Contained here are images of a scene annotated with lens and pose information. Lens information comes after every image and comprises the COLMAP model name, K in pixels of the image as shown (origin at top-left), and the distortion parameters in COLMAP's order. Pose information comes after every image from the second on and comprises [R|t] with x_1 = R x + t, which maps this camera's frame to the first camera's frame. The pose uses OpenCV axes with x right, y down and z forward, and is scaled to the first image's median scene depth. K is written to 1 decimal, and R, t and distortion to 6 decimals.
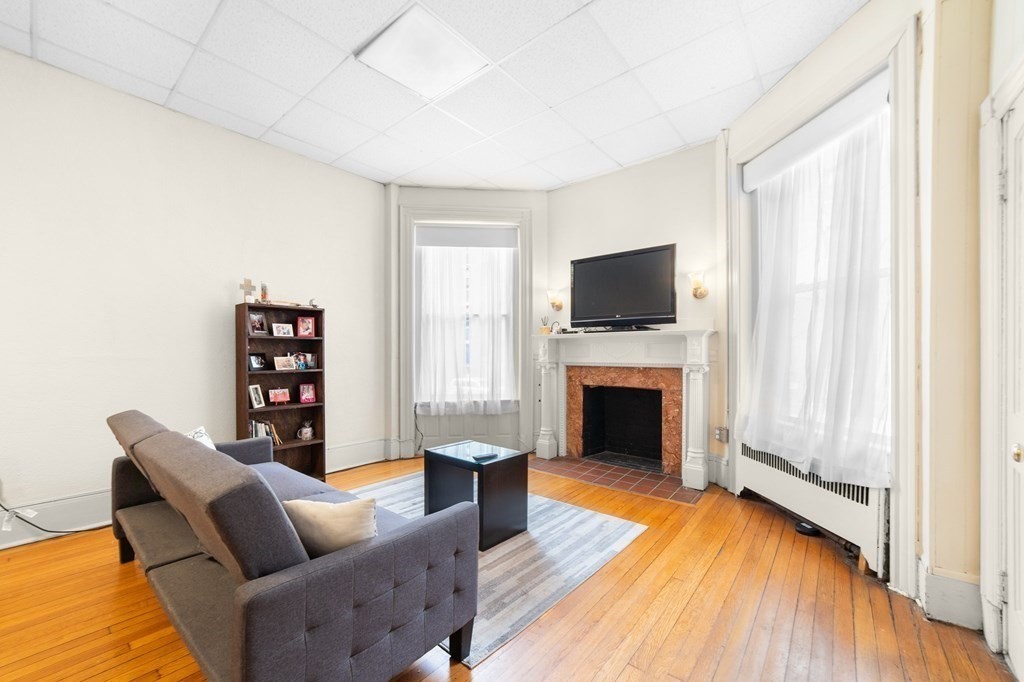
lens RADIAL K [[398.7, 0, 497.5], [0, 398.7, 341.6], [0, 0, 1]] dist [-0.007979, 0.000340]
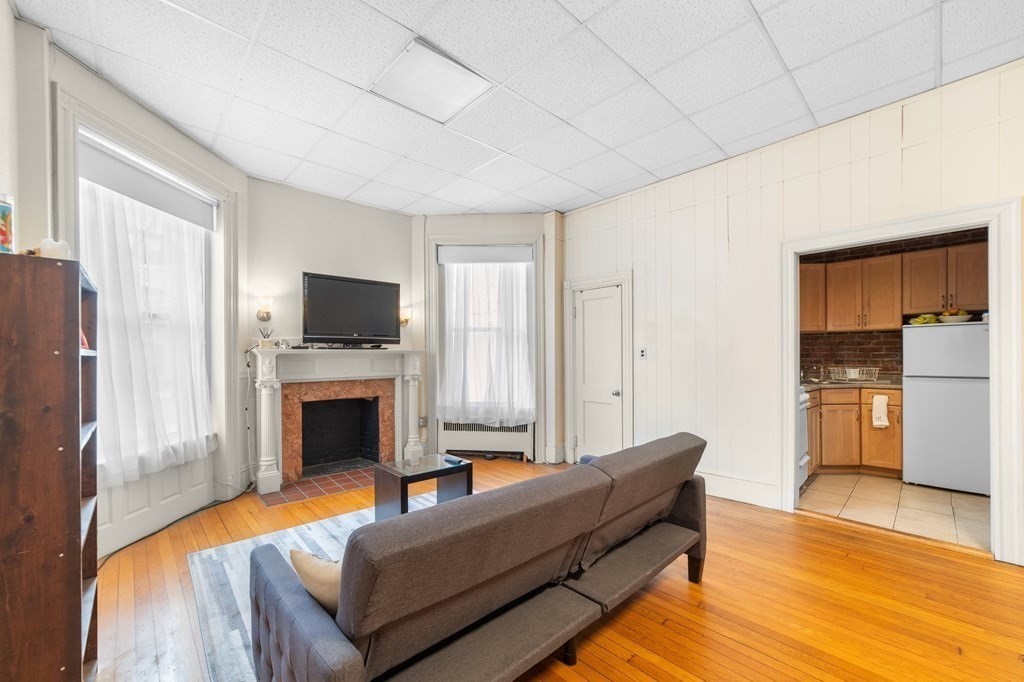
lens RADIAL K [[398.7, 0, 497.5], [0, 398.7, 341.6], [0, 0, 1]] dist [-0.007979, 0.000340]
pose [[0.161825, 0.034077, 0.986231, -0.707195], [-0.020772, 0.999300, -0.031120, -0.018256], [-0.986601, -0.015450, 0.162419, 0.407026]]
